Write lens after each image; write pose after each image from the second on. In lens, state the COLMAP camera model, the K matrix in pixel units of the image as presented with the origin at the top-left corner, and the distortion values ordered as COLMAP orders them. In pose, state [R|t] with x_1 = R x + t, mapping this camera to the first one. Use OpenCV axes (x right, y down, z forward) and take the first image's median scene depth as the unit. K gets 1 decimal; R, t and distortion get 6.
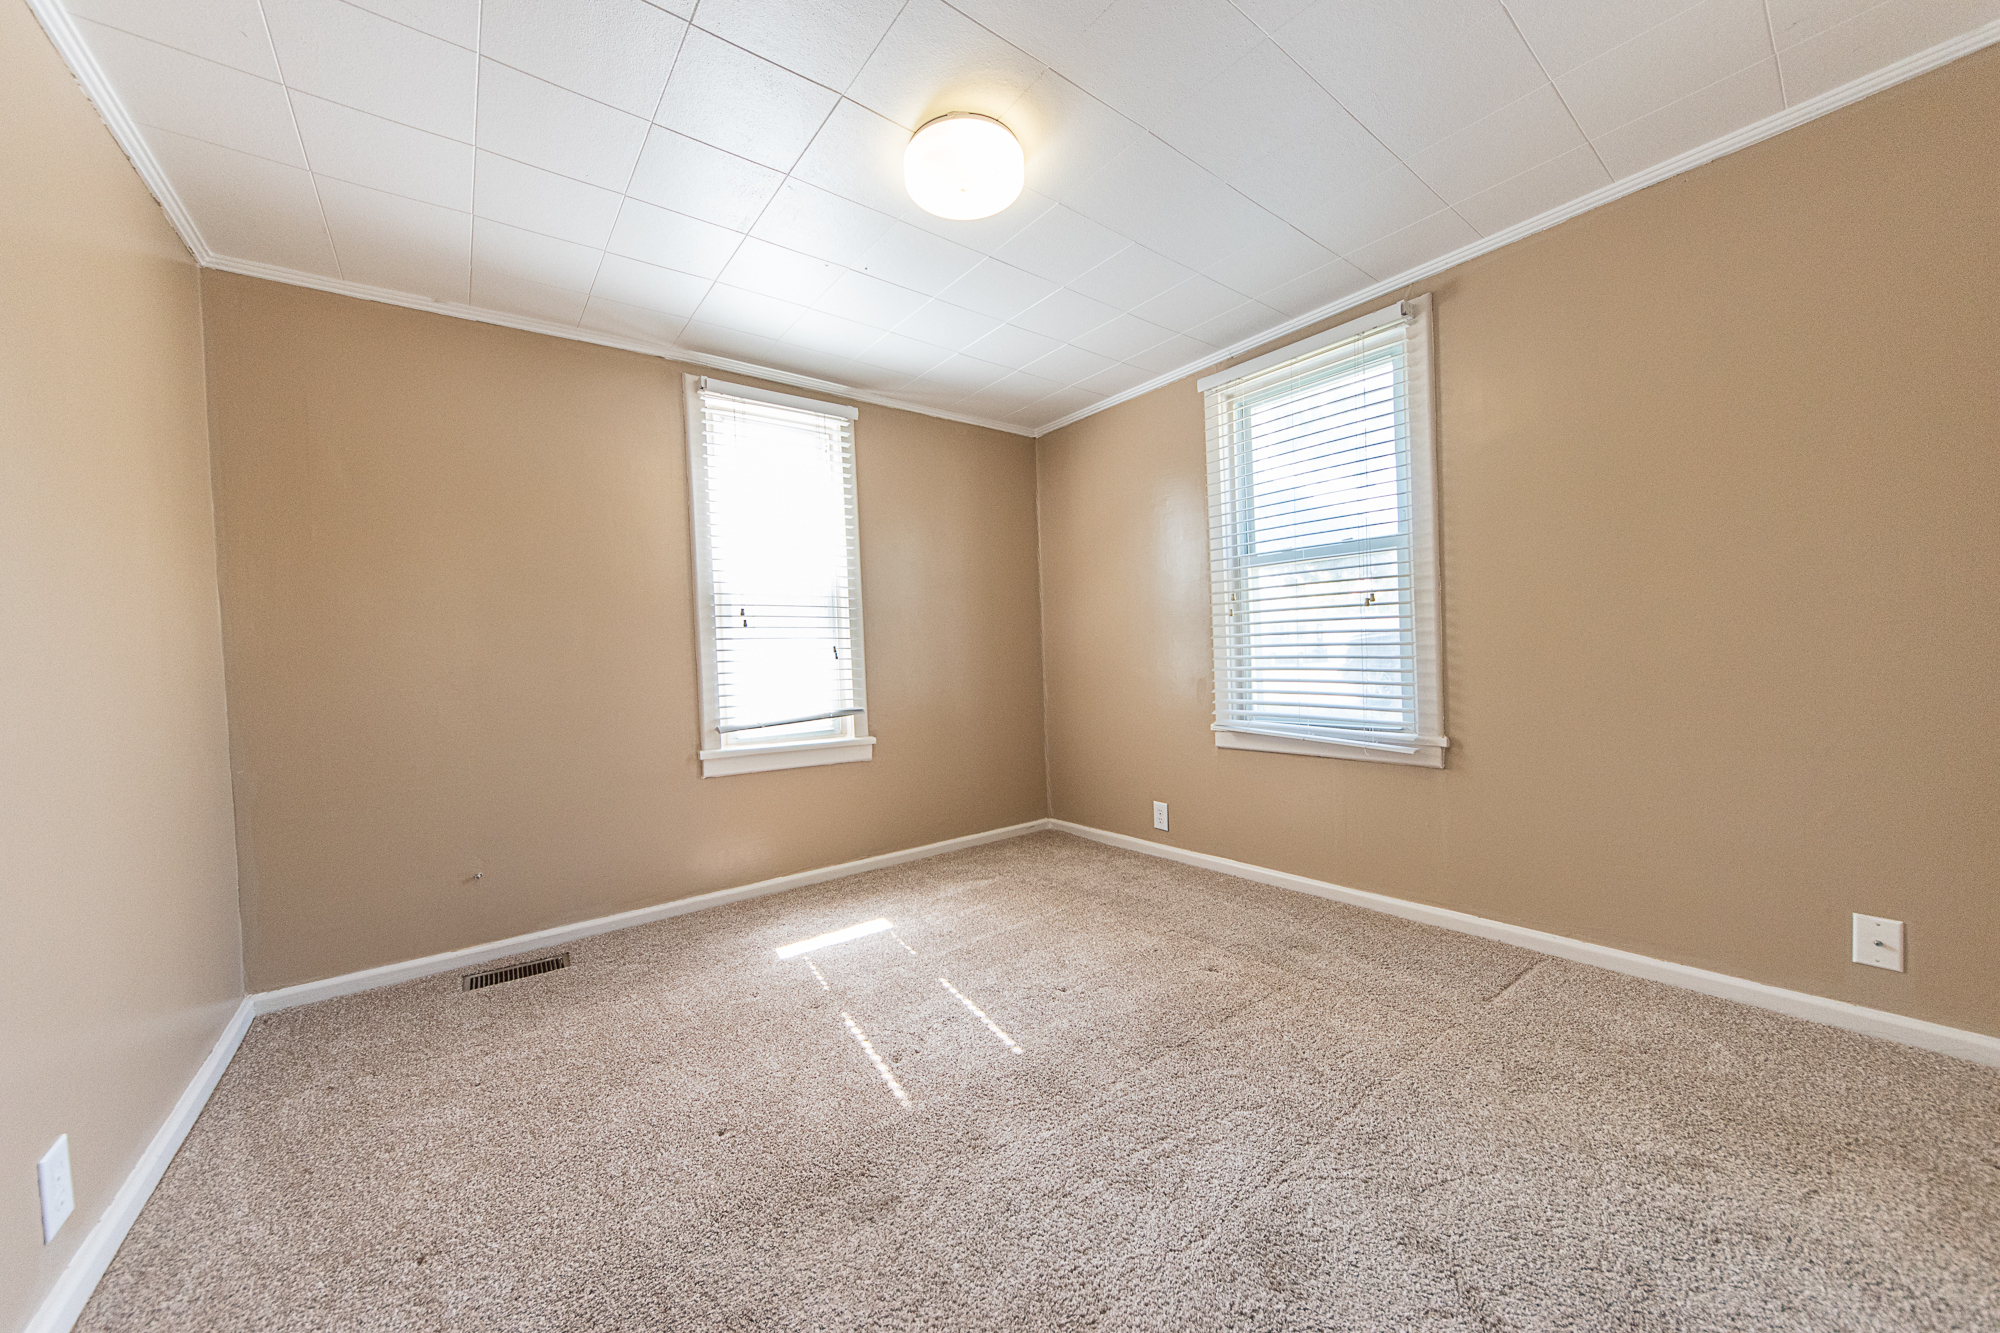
lens RADIAL K [[721.8, 0, 1002.3], [0, 721.8, 673.0], [0, 0, 1]] dist [0.004796, -0.000452]
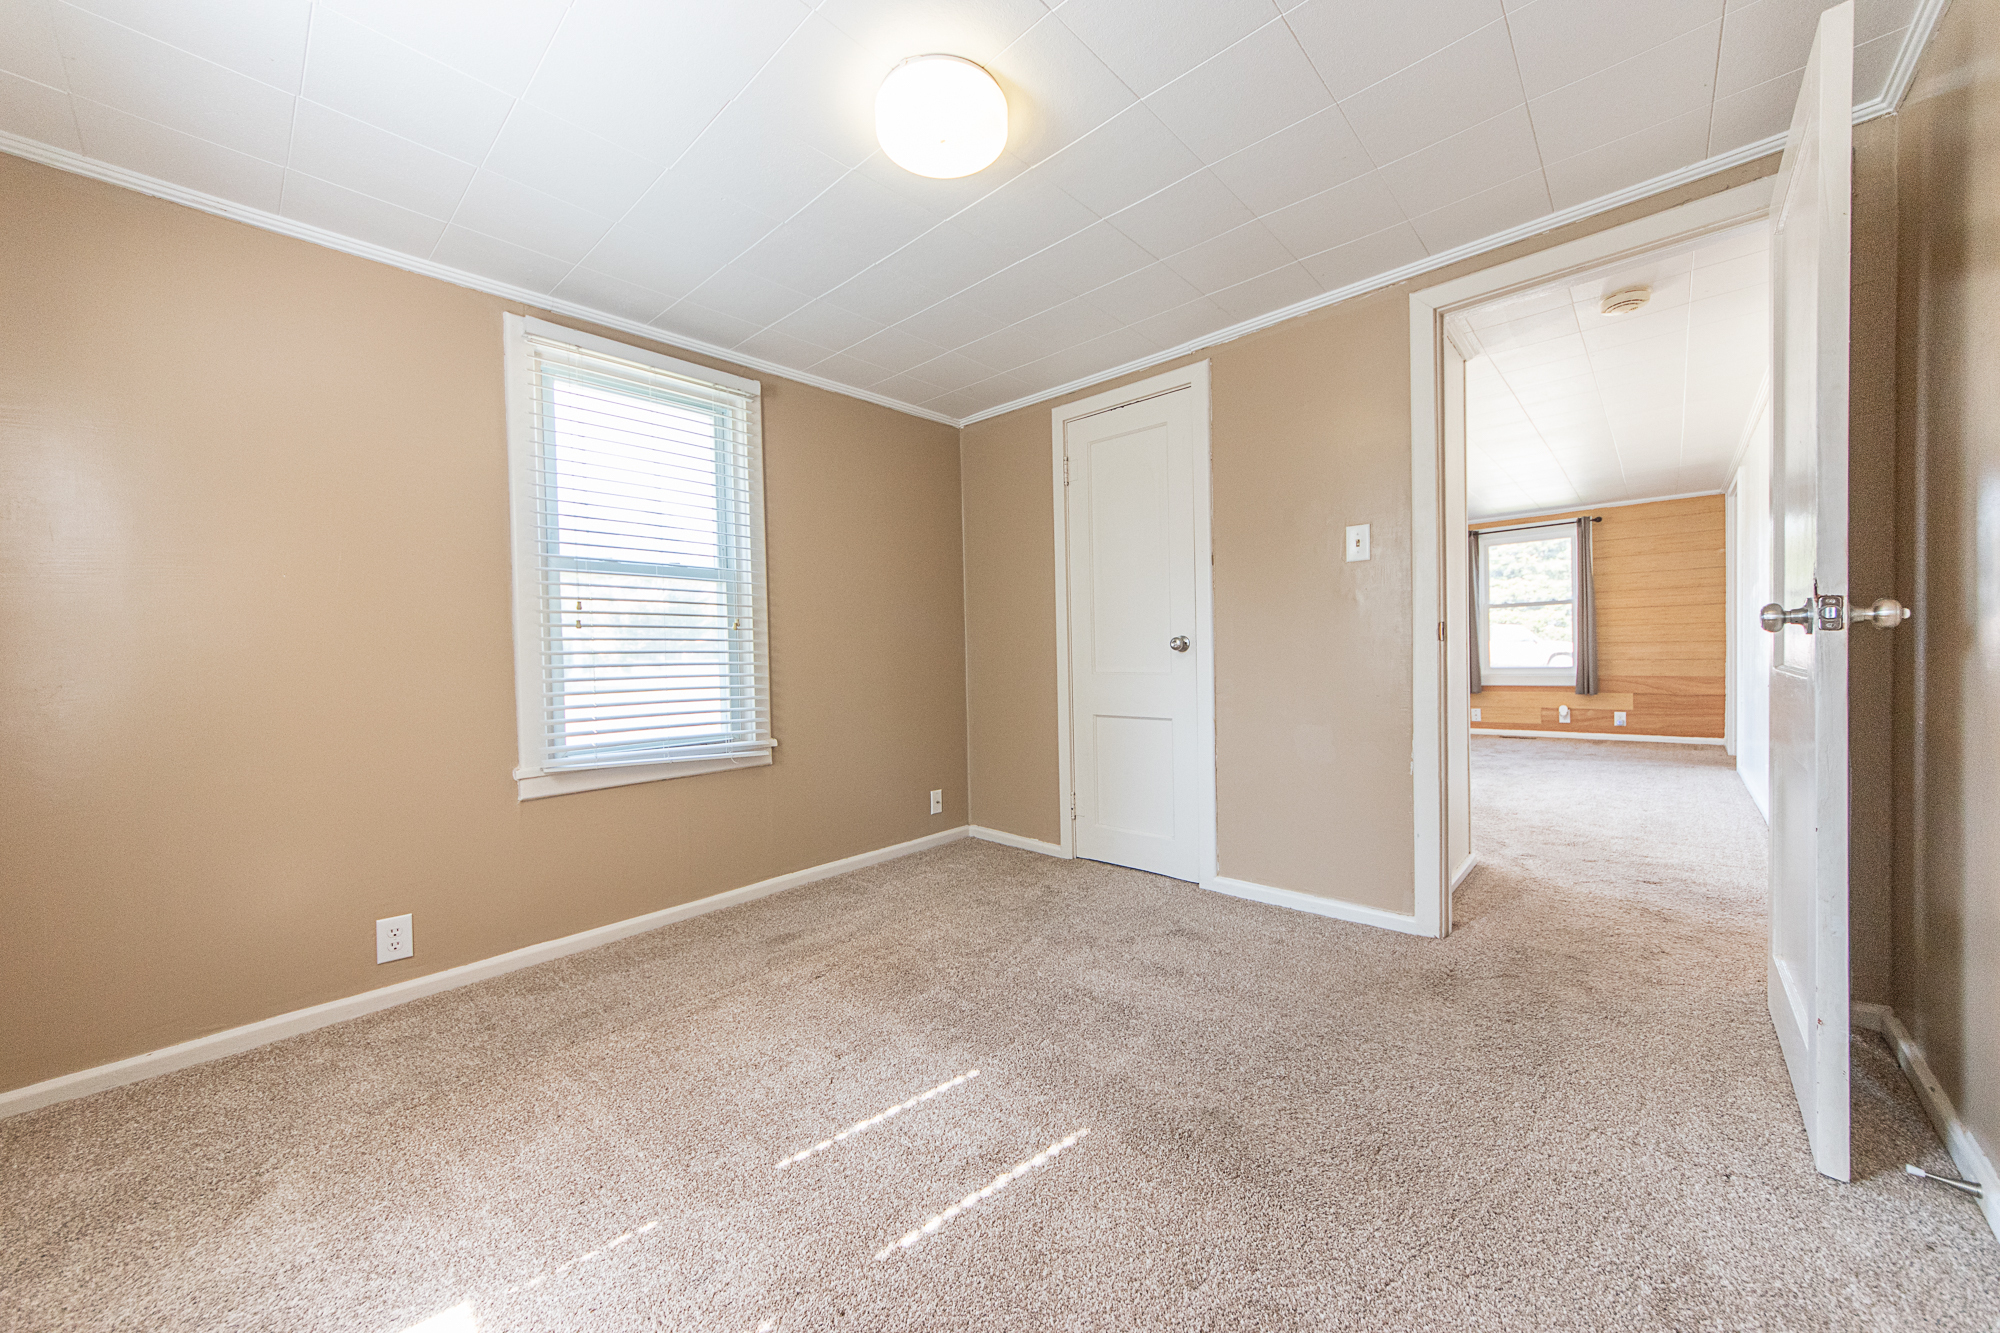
lens RADIAL K [[721.8, 0, 1004.5], [0, 721.8, 664.6], [0, 0, 1]] dist [0.004796, -0.000452]
pose [[-0.167951, 0.026195, 0.985447, -0.651885], [0.059379, 0.998101, -0.016411, 0.004579], [-0.984005, 0.055758, -0.169187, 0.763271]]
